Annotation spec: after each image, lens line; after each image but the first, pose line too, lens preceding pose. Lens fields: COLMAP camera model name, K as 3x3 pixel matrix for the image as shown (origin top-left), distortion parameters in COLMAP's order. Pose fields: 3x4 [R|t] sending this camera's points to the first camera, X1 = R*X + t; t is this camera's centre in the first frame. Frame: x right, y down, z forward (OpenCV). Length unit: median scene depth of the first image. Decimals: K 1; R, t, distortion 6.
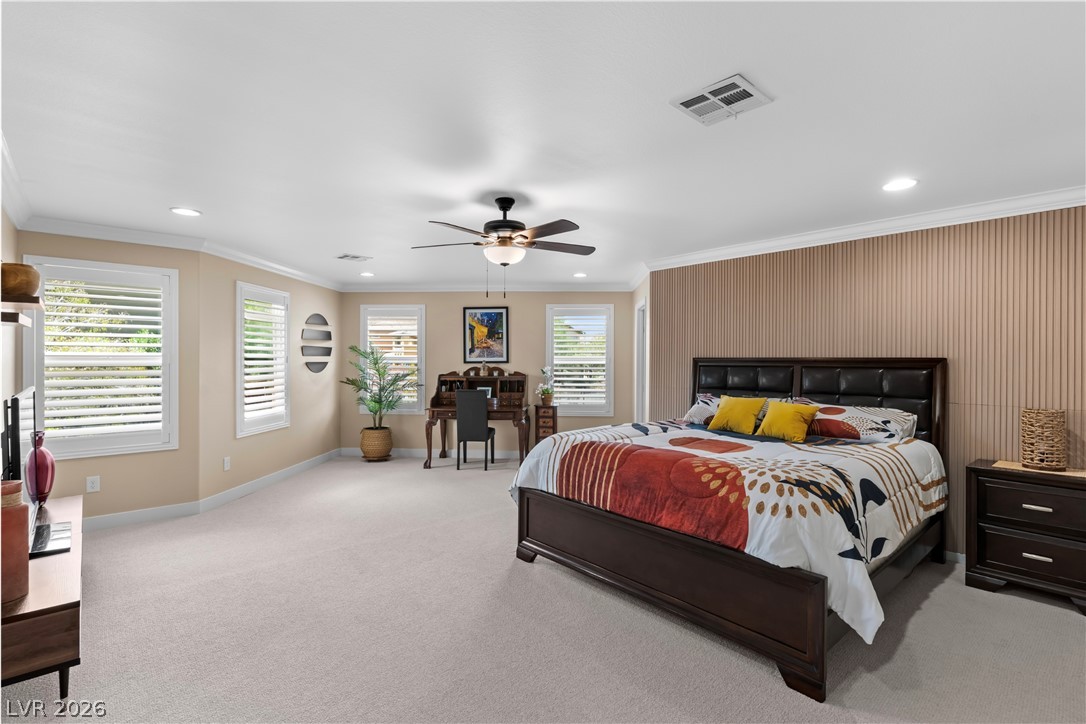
lens RADIAL K [[504.1, 0, 543.0], [0, 504.1, 362.0], [0, 0, 1]] dist [0.002897, 0.000499]
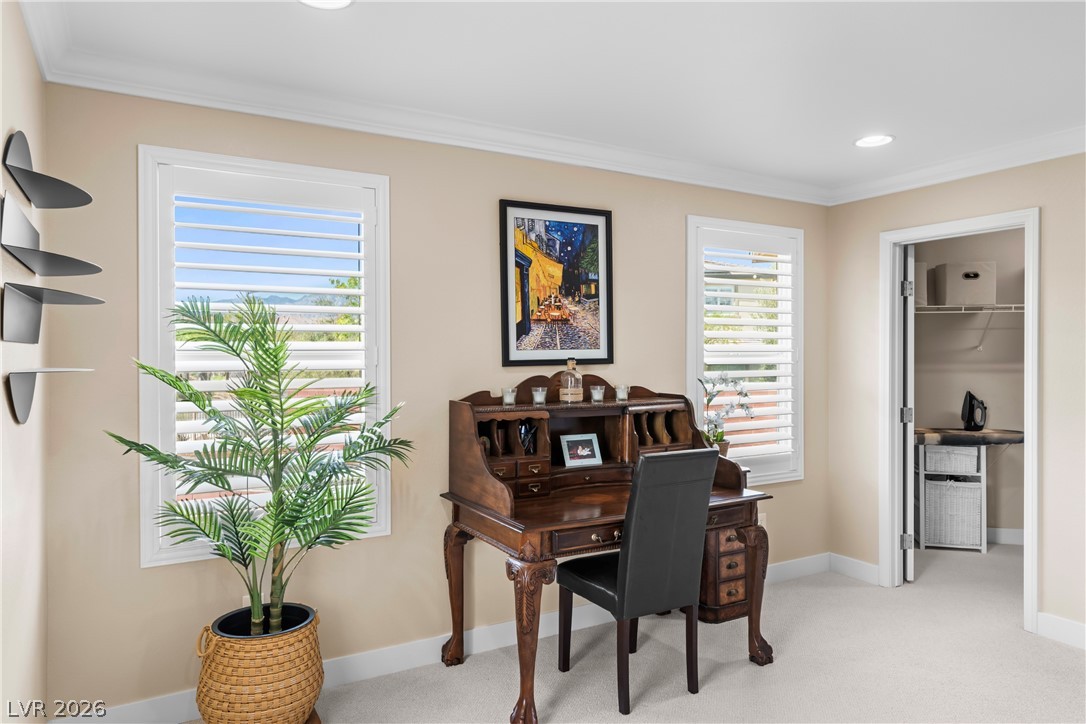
lens RADIAL K [[699.5, 0, 543.0], [0, 699.5, 362.0], [0, 0, 1]] dist [-0.000653, -0.000009]
pose [[0.831835, -0.012504, 0.554882, -0.395234], [0.009712, 0.999921, 0.007973, -0.003836], [-0.554938, -0.001243, 0.831891, 0.598980]]
